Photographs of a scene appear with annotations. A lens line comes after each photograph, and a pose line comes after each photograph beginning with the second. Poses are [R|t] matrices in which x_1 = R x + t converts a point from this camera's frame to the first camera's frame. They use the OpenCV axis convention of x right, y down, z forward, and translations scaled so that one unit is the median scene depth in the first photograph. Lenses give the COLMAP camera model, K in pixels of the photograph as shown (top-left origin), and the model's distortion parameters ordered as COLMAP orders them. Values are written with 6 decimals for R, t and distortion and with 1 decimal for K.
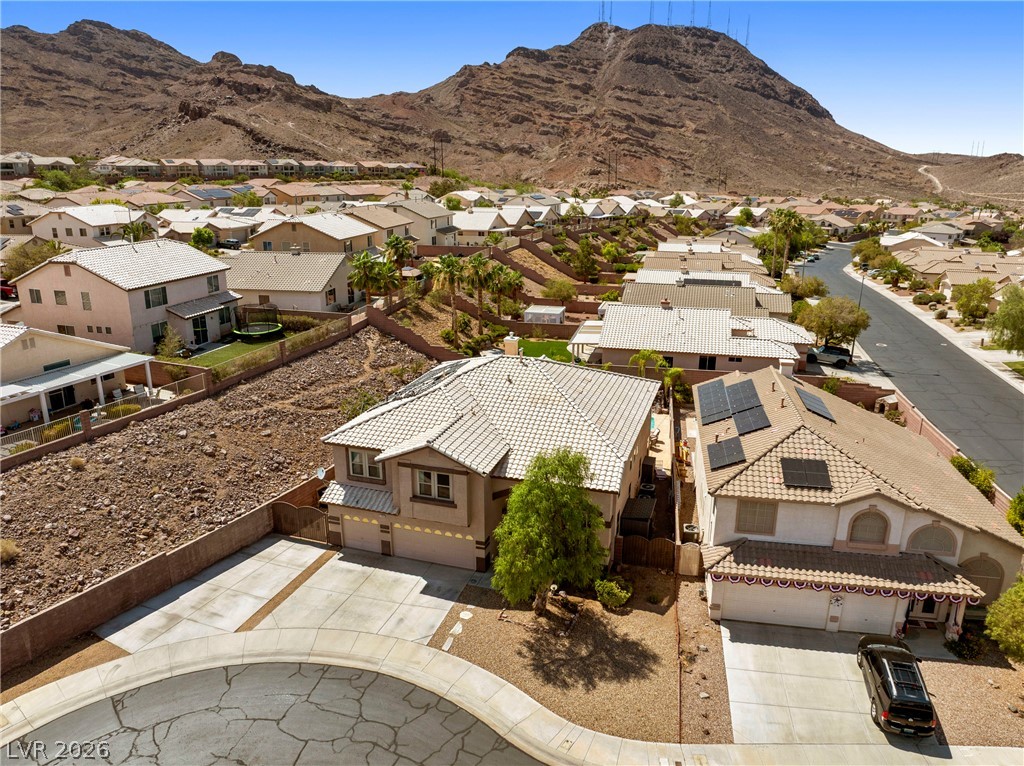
lens RADIAL K [[722.6, 0, 512.0], [0, 722.6, 383.0], [0, 0, 1]] dist [-0.052623, 0.025550]
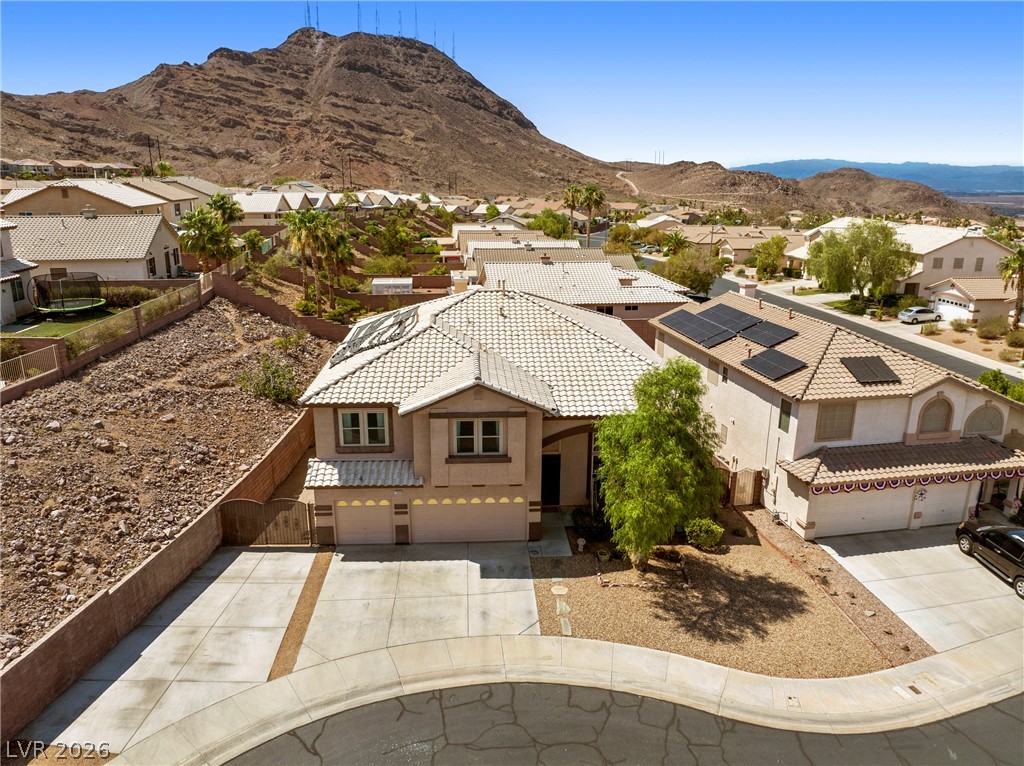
lens RADIAL K [[722.6, 0, 512.0], [0, 722.6, 383.0], [0, 0, 1]] dist [-0.052623, 0.025550]
pose [[0.929073, -0.096411, 0.357112, -0.261253], [0.101691, 0.994808, 0.004012, 0.063835], [-0.355645, 0.032587, 0.934053, 0.197807]]
